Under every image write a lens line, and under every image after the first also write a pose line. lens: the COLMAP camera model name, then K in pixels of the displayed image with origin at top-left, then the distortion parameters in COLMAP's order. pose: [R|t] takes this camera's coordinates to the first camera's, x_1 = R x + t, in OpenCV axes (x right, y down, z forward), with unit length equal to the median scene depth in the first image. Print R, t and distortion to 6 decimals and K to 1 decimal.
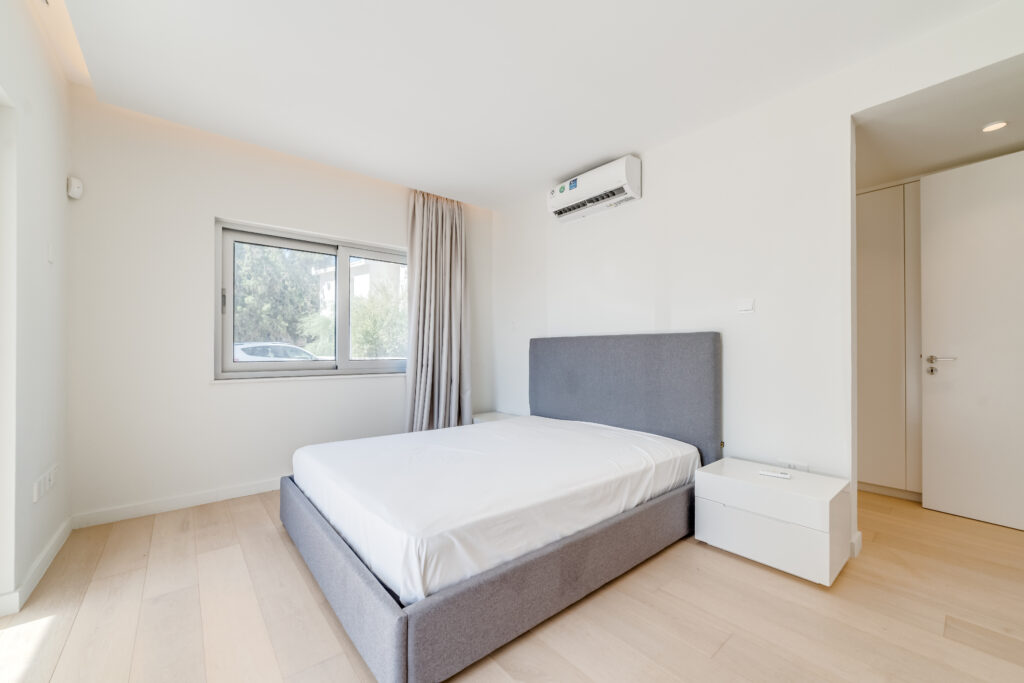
lens RADIAL K [[404.6, 0, 519.2], [0, 404.6, 347.6], [0, 0, 1]] dist [0.002088, 0.002025]
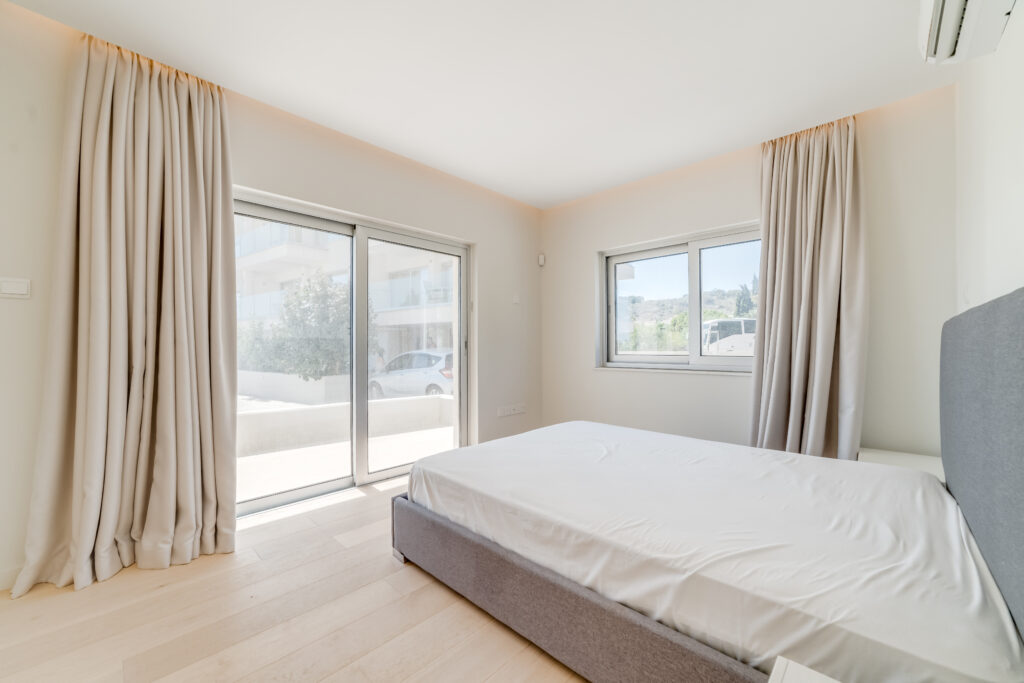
lens RADIAL K [[404.6, 0, 513.4], [0, 404.6, 340.2], [0, 0, 1]] dist [0.002088, 0.002025]
pose [[0.099312, -0.012911, -0.994973, 0.949398], [0.010844, 0.999870, -0.011892, 0.002586], [0.994997, -0.009608, 0.099439, 0.842619]]
